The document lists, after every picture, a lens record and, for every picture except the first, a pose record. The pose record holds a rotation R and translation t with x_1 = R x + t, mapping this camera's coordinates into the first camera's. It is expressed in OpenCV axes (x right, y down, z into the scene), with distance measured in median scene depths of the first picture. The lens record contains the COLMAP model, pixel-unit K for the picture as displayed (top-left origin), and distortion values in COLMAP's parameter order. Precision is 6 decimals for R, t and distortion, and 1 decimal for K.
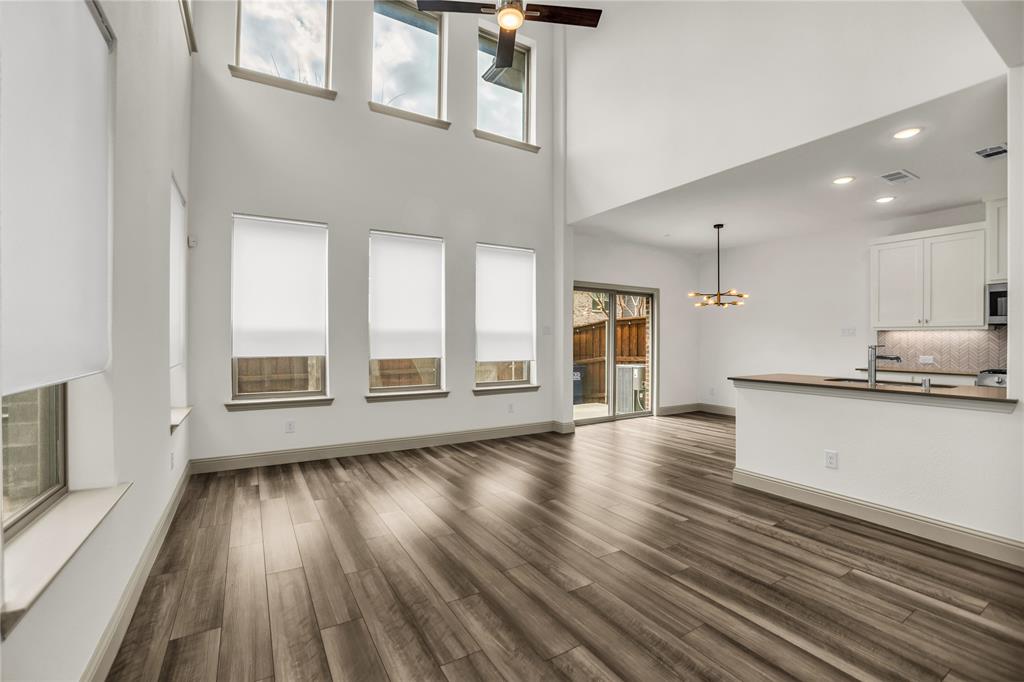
lens RADIAL K [[447.2, 0, 514.1], [0, 447.2, 343.9], [0, 0, 1]] dist [-0.069386, 0.026003]
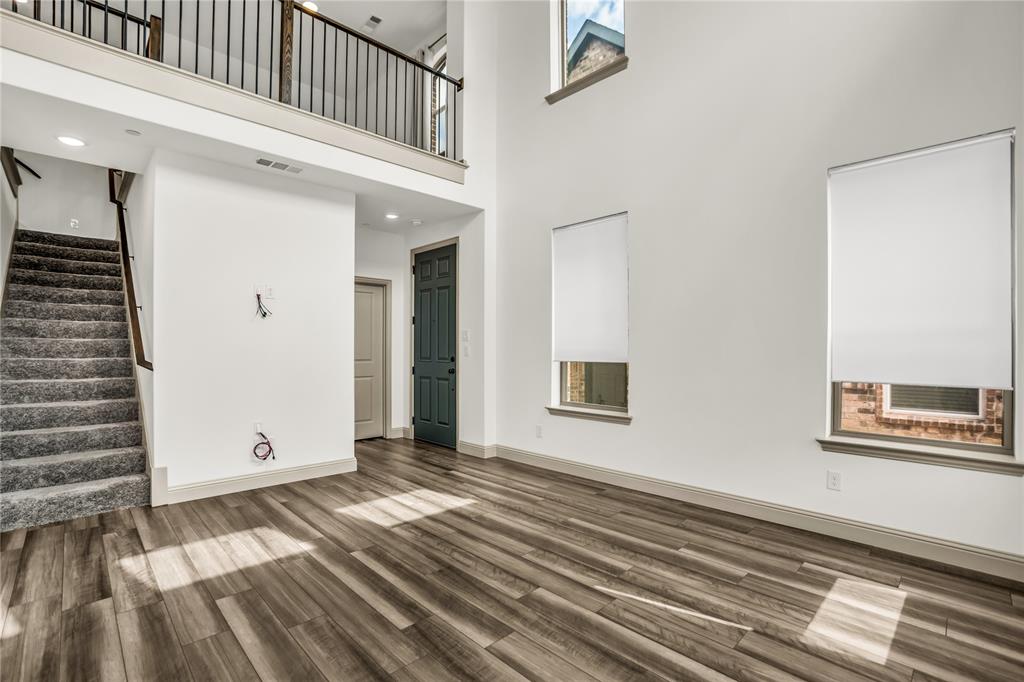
lens RADIAL K [[468.8, 0, 512.0], [0, 468.8, 341.0], [0, 0, 1]] dist [-0.074733, 0.030014]
pose [[-0.974014, -0.009963, -0.226270, 0.109159], [-0.009632, 0.999950, -0.002568, -0.020283], [0.226284, -0.000321, -0.974061, 1.898152]]
